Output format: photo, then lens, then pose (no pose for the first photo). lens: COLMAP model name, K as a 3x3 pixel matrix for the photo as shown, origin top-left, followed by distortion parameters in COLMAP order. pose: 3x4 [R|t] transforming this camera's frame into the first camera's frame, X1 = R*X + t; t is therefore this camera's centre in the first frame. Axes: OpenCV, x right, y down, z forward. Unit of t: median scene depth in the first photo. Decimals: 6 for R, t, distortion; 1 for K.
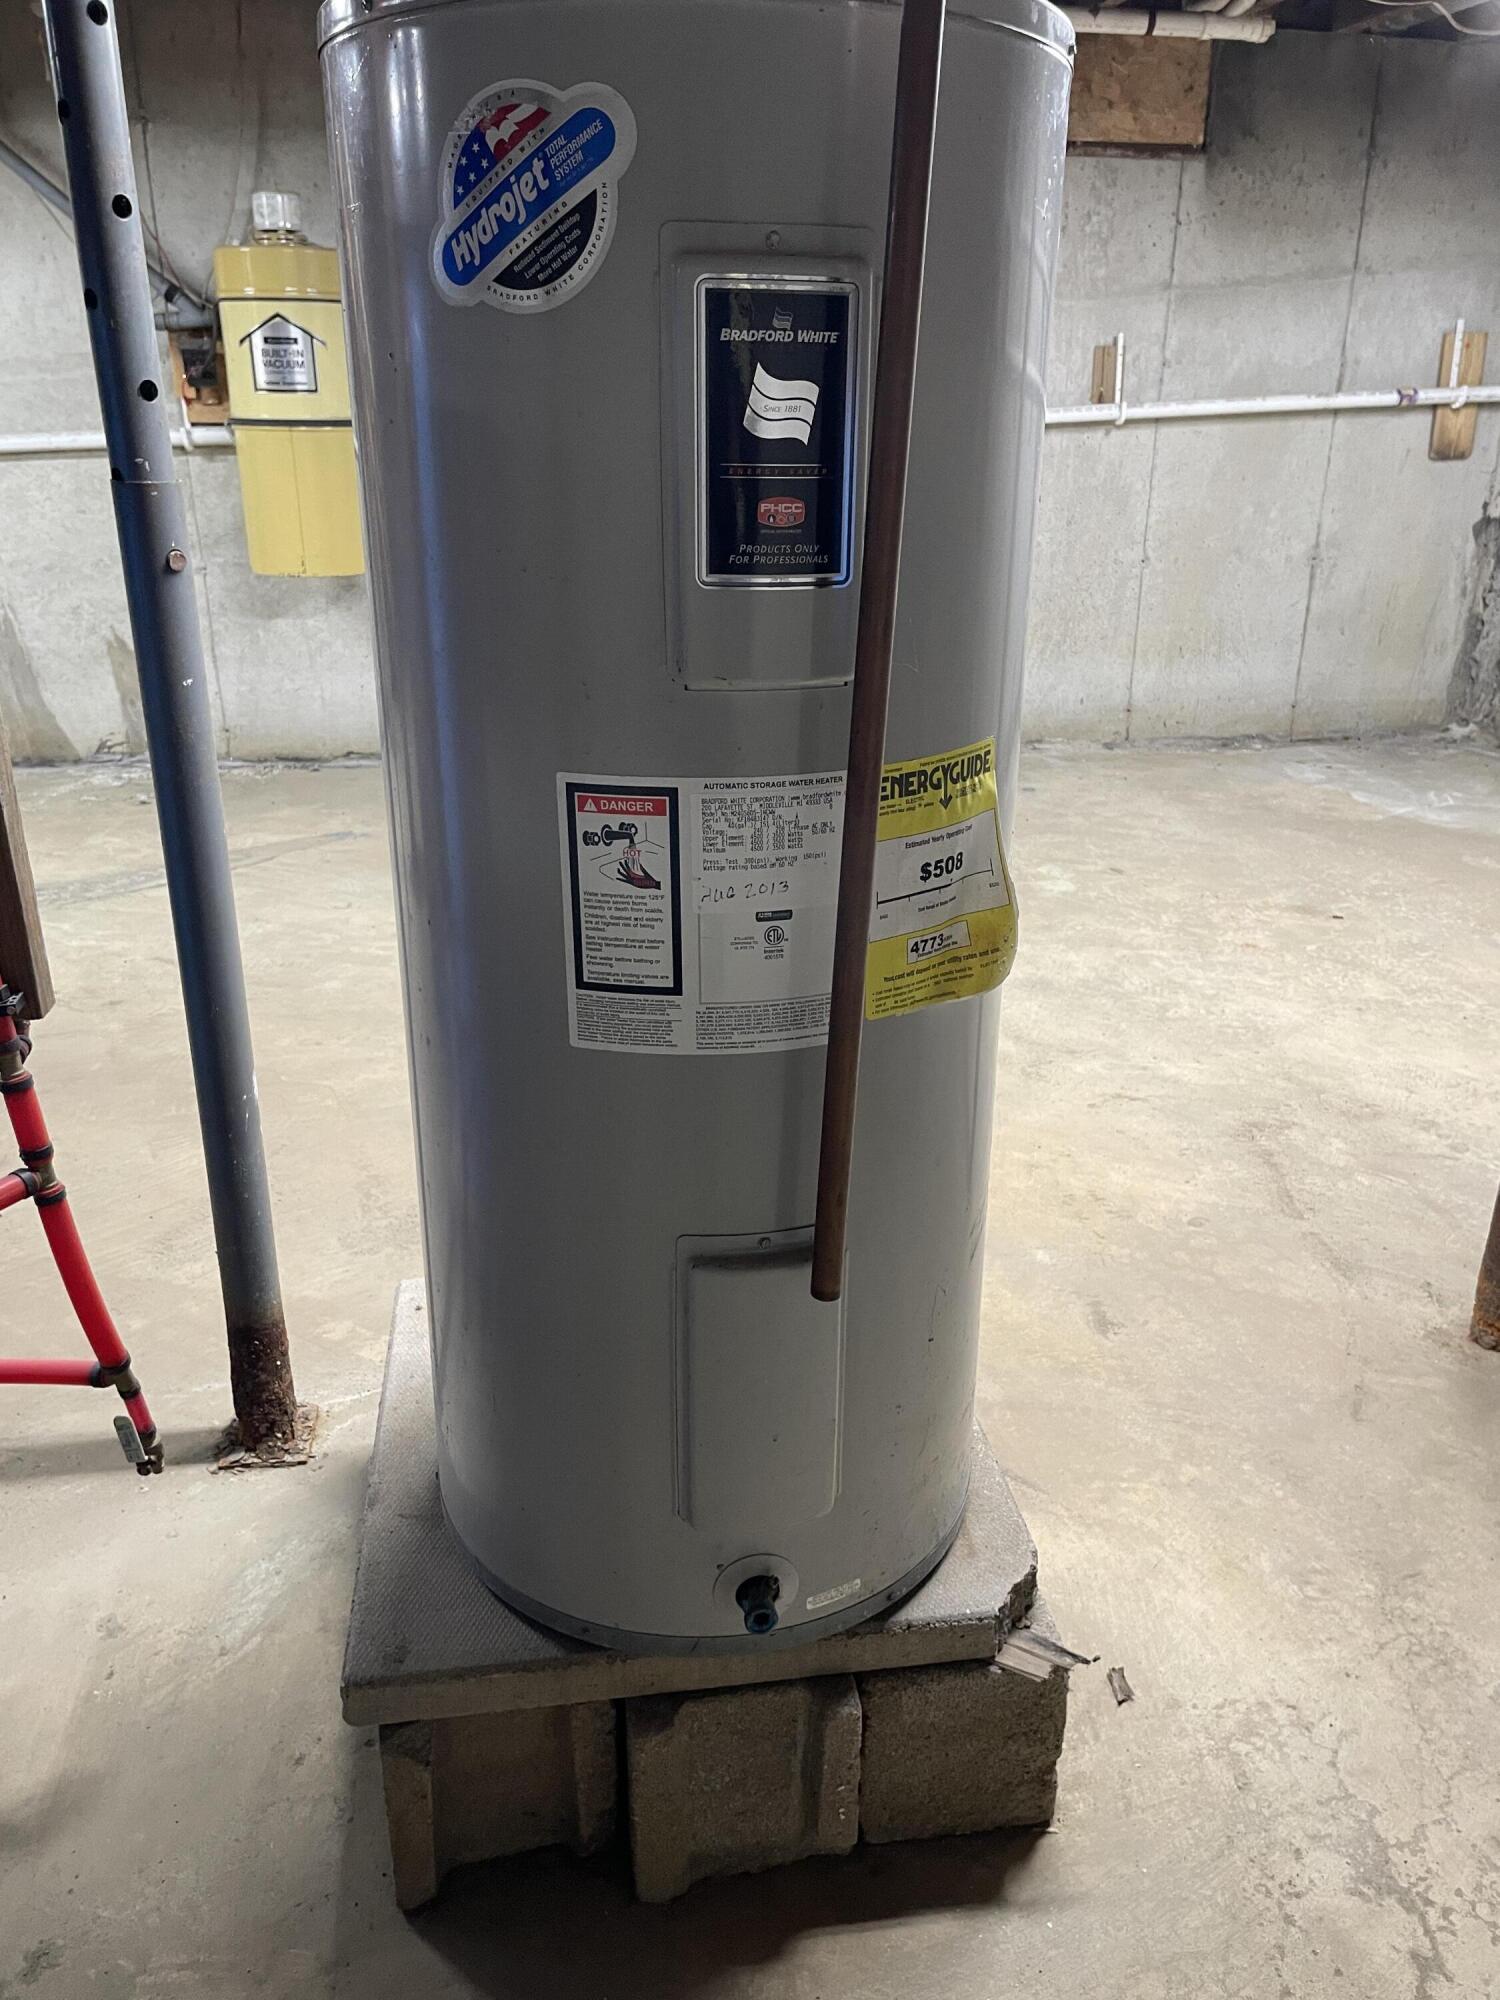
lens RADIAL K [[1514.3, 0, 750.0], [0, 1514.3, 1000.0], [0, 0, 1]] dist [0.067796, -0.104261]
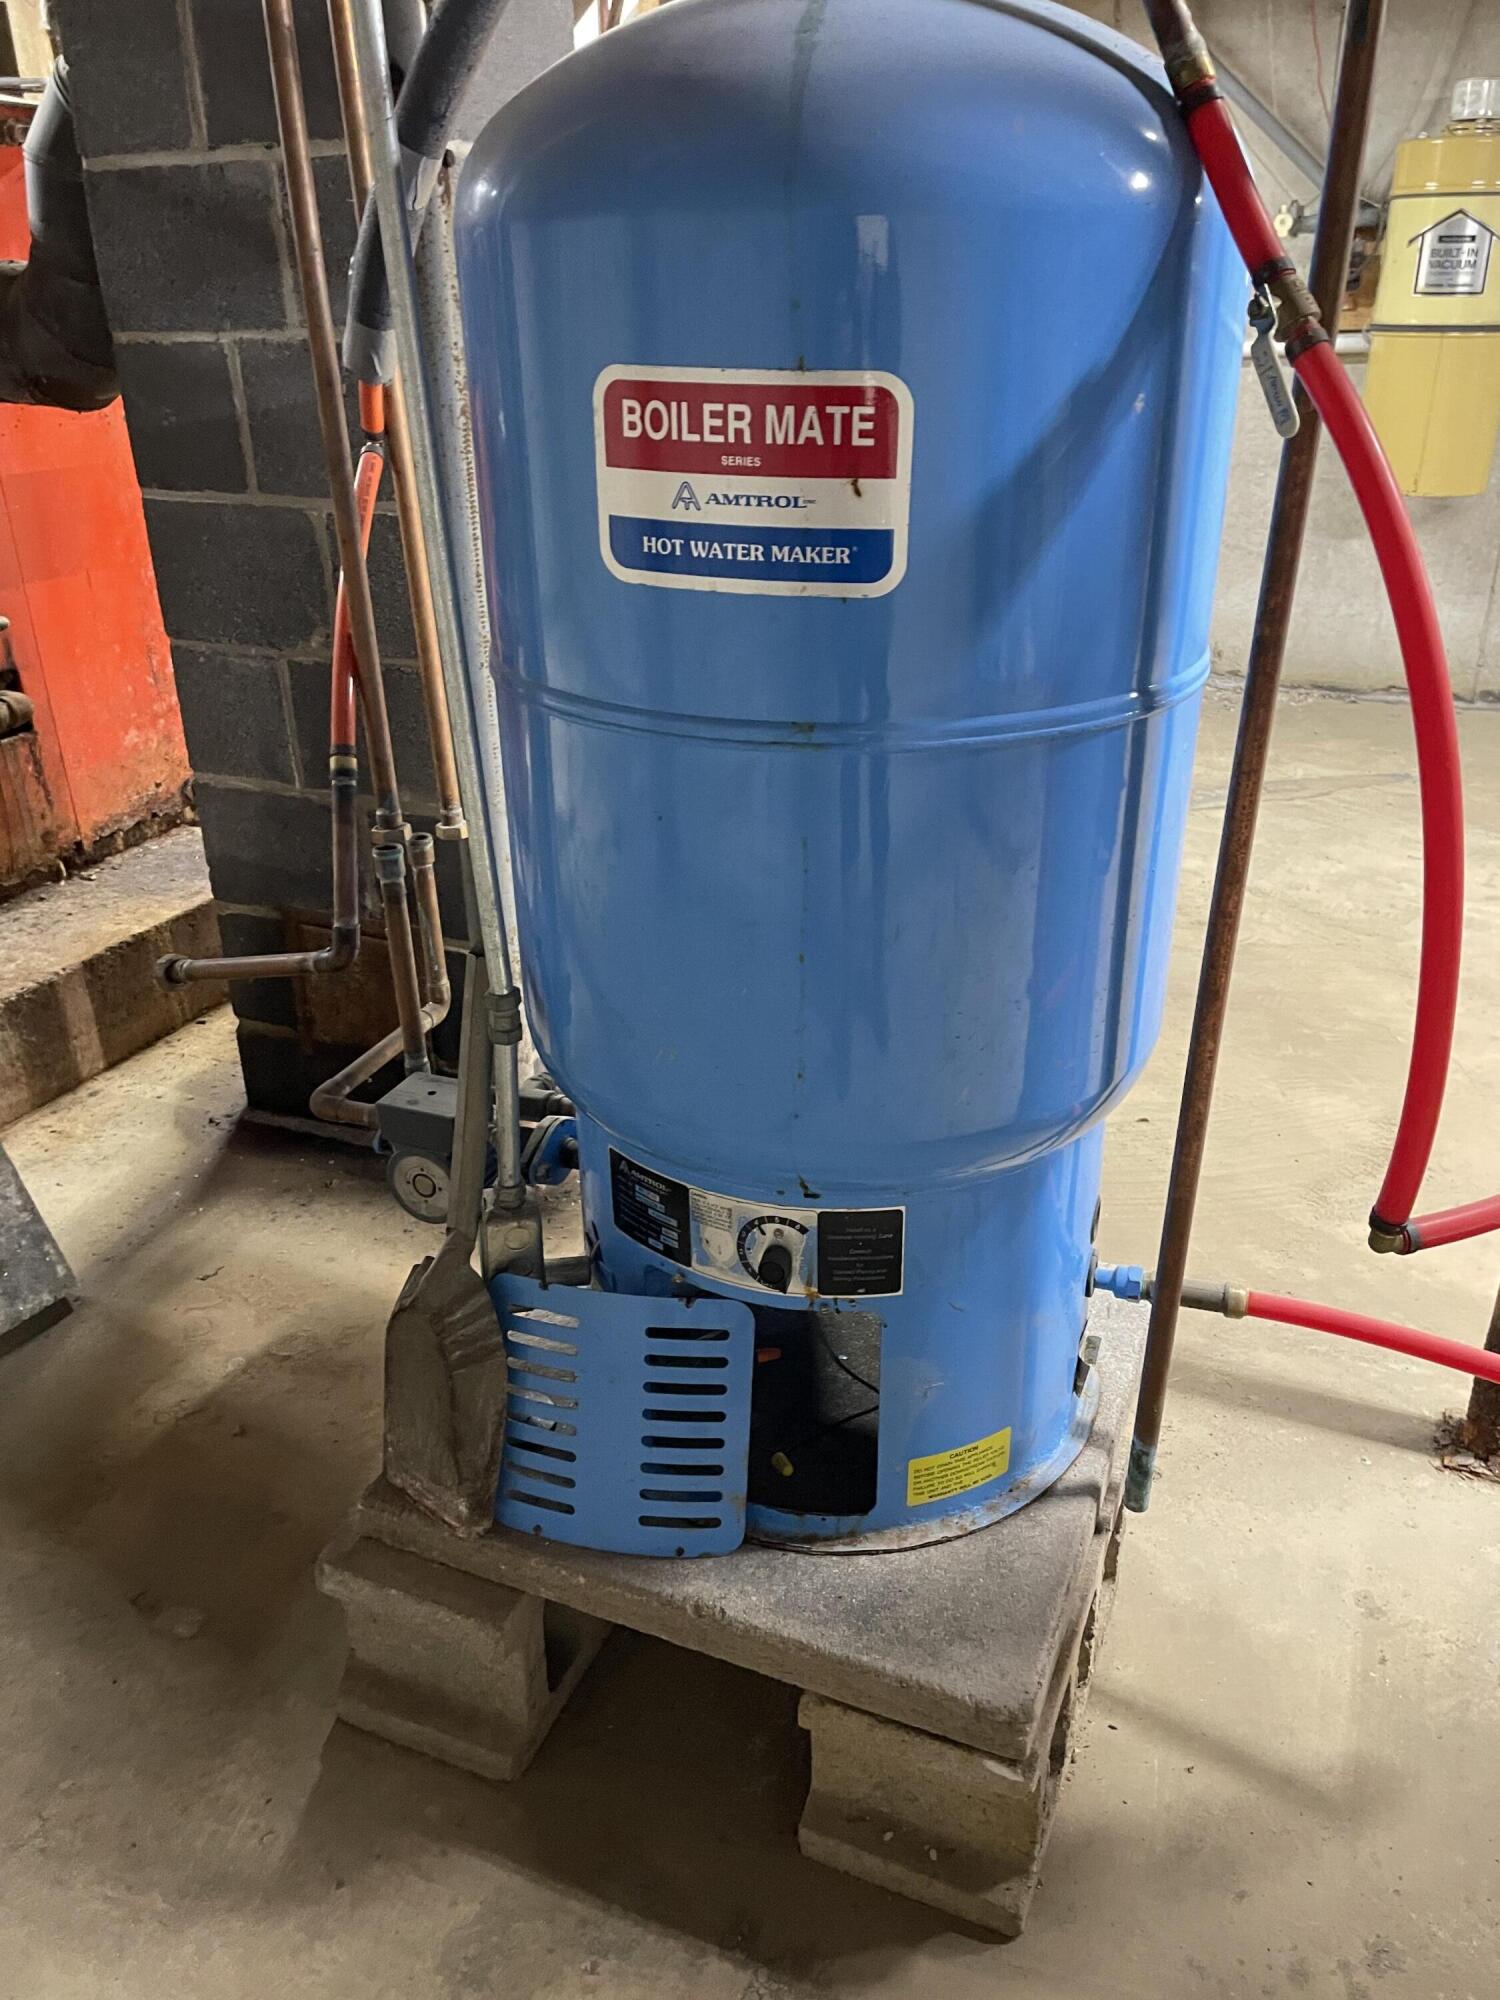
lens RADIAL K [[1514.3, 0, 750.0], [0, 1514.3, 1000.0], [0, 0, 1]] dist [0.067796, -0.104261]
pose [[0.842384, 0.203080, -0.499147, -0.111388], [-0.177563, 0.979147, 0.098707, 0.003854], [0.508784, 0.005481, 0.860877, -0.008659]]
